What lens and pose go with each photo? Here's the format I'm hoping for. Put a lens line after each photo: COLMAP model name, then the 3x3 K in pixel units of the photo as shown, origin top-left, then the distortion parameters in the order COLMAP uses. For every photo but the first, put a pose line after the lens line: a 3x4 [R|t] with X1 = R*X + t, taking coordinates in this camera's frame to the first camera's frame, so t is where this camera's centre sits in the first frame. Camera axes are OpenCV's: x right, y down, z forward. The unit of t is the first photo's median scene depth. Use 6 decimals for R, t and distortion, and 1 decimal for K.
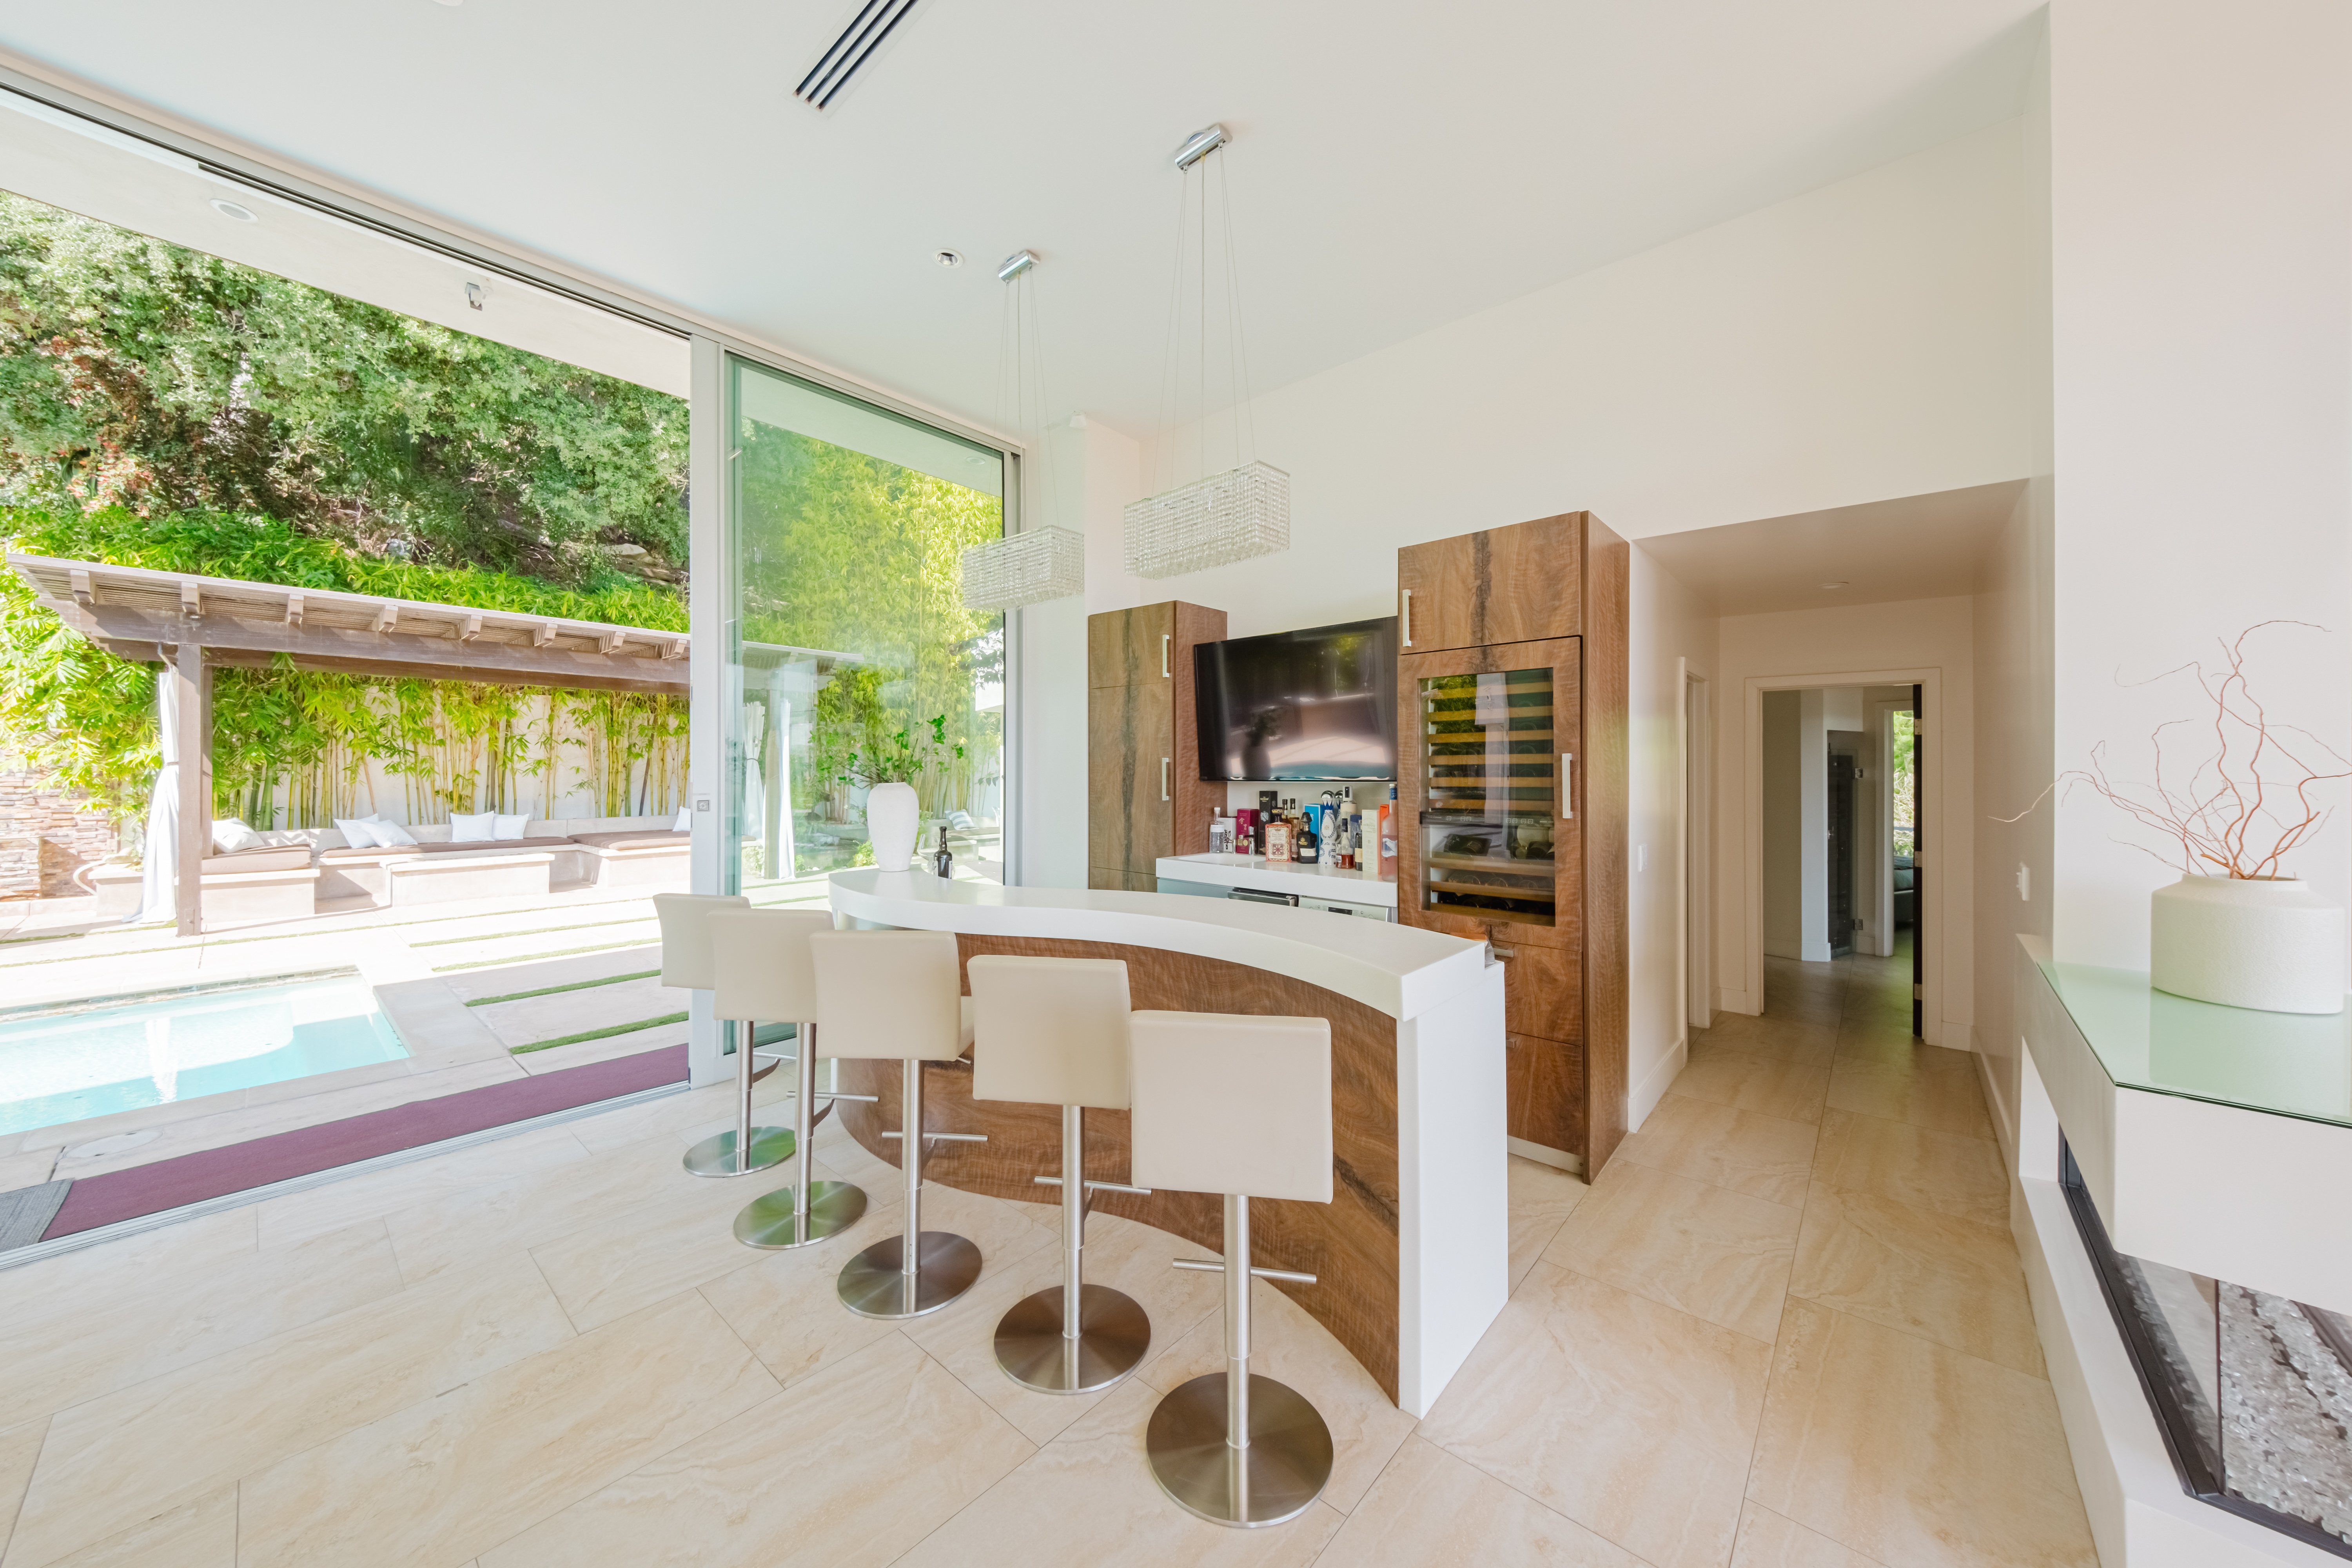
lens RADIAL K [[793.2, 0, 1167.8], [0, 793.2, 771.3], [0, 0, 1]] dist [0.051593, -0.028223]
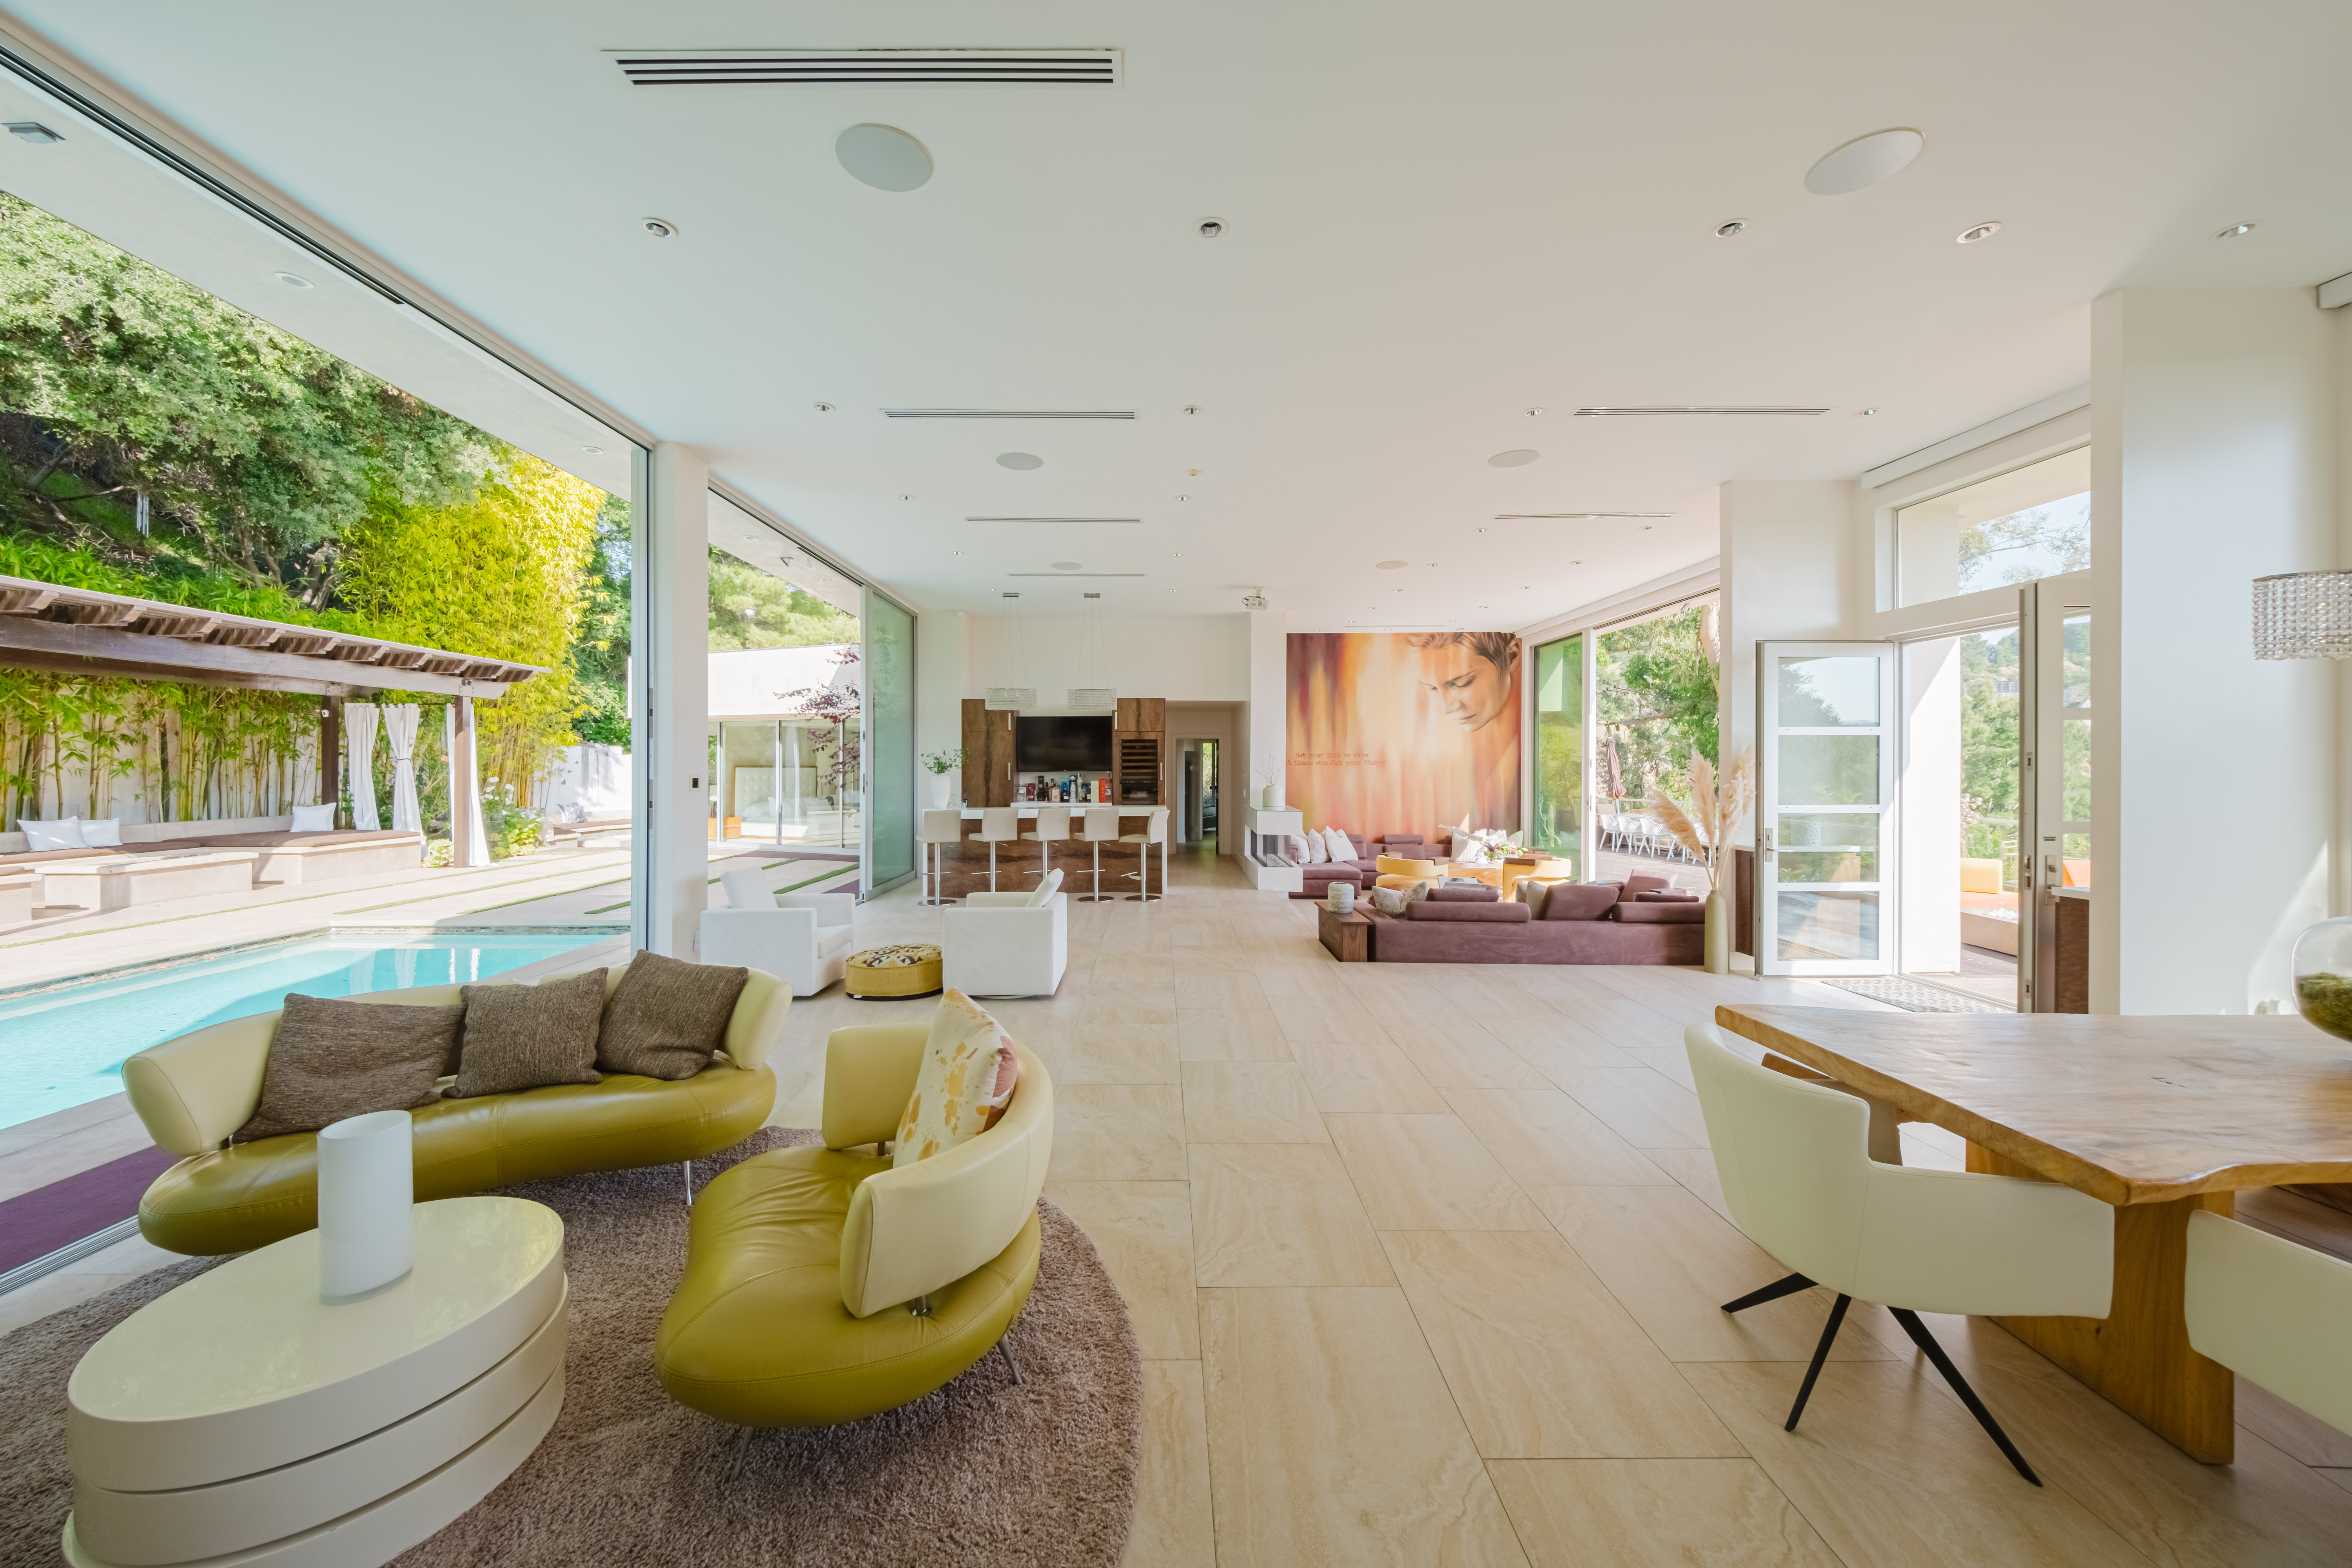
lens RADIAL K [[824.8, 0, 1161.7], [0, 824.8, 761.3], [0, 0, 1]] dist [0.071633, -0.027682]
pose [[0.740630, 0.003927, 0.671902, -1.364709], [0.003051, 0.999953, -0.009207, 0.004345], [-0.671906, 0.008869, 0.740583, -1.214450]]
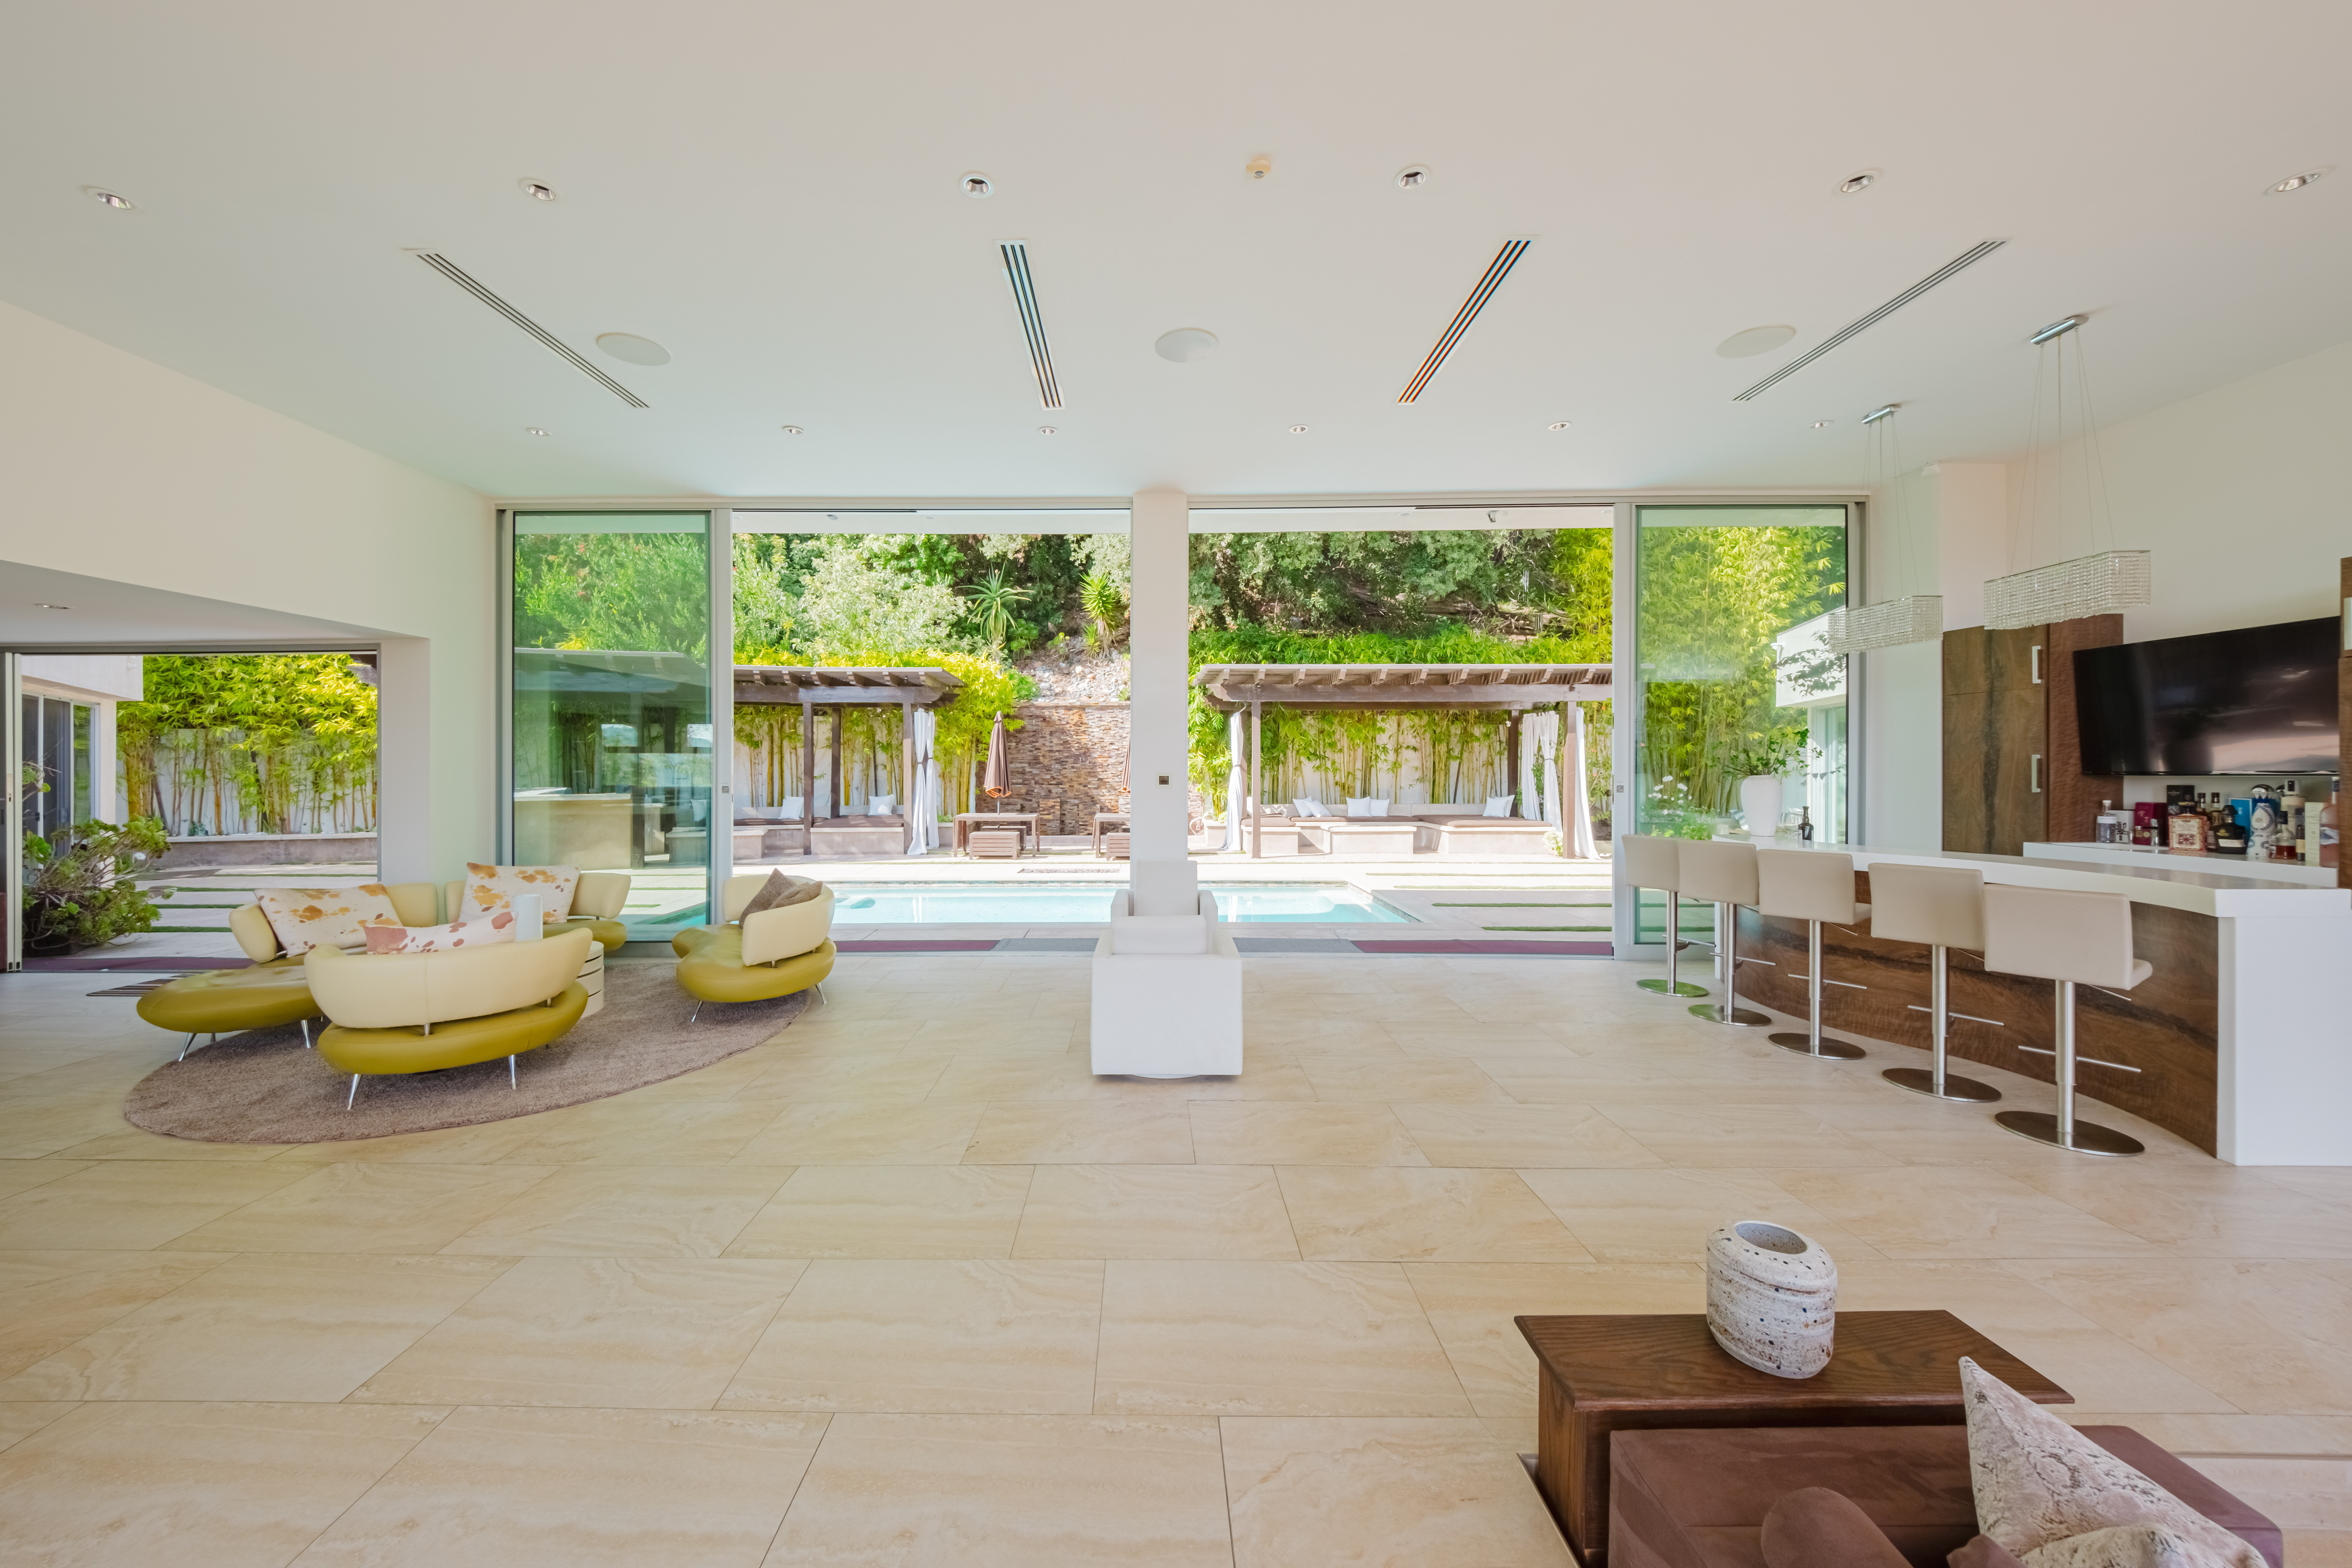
lens RADIAL K [[830.2, 0, 1135.4], [0, 830.2, 774.2], [0, 0, 1]] dist [0.009023, -0.005520]
pose [[0.654889, 0.002223, -0.755722, 0.052553], [0.001367, 0.999991, 0.004126, 0.004292], [0.755724, -0.003735, 0.654880, -0.747671]]
